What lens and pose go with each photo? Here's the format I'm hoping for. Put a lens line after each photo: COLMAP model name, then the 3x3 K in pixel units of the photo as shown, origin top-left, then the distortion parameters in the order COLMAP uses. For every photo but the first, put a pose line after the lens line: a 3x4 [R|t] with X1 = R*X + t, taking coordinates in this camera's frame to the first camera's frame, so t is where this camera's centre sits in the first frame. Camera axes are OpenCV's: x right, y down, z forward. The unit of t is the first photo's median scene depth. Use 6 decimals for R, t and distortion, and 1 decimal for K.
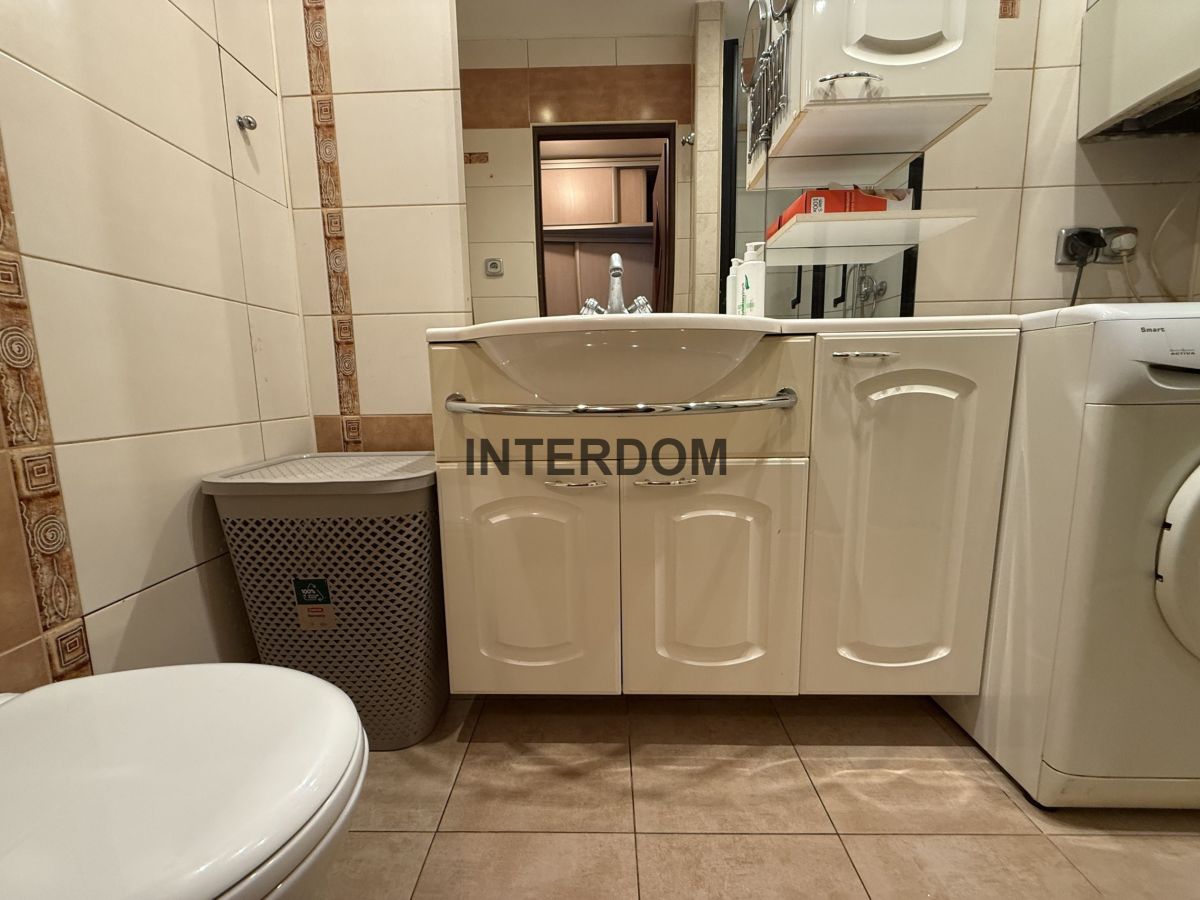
lens RADIAL K [[475.5, 0, 594.5], [0, 475.5, 449.3], [0, 0, 1]] dist [-0.001813, 0.000176]
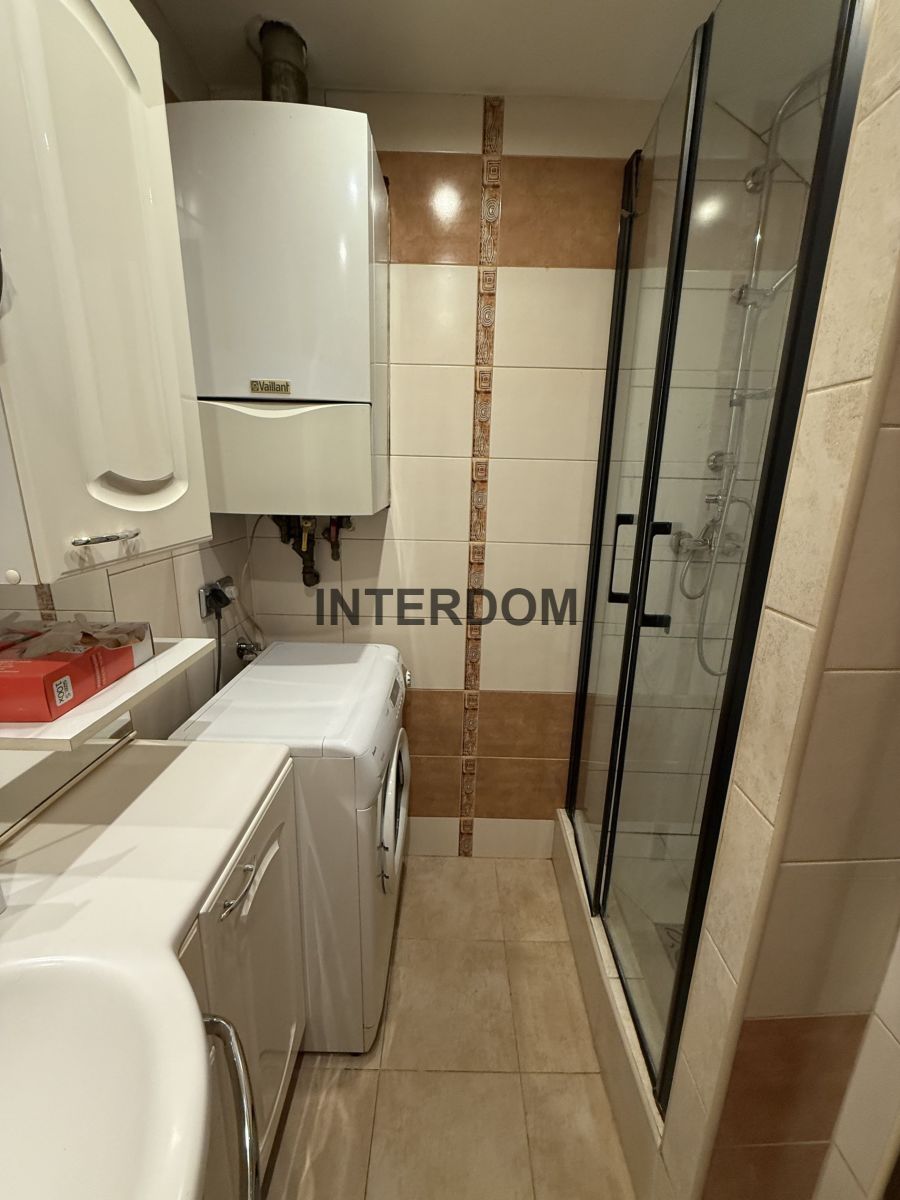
lens RADIAL K [[475.5, 0, 457.4], [0, 475.5, 592.8], [0, 0, 1]] dist [-0.001813, 0.000176]
pose [[-0.041933, -0.219430, 0.974727, -0.136684], [0.113719, 0.968197, 0.222852, -0.785832], [-0.992628, 0.120190, -0.015646, 0.534129]]
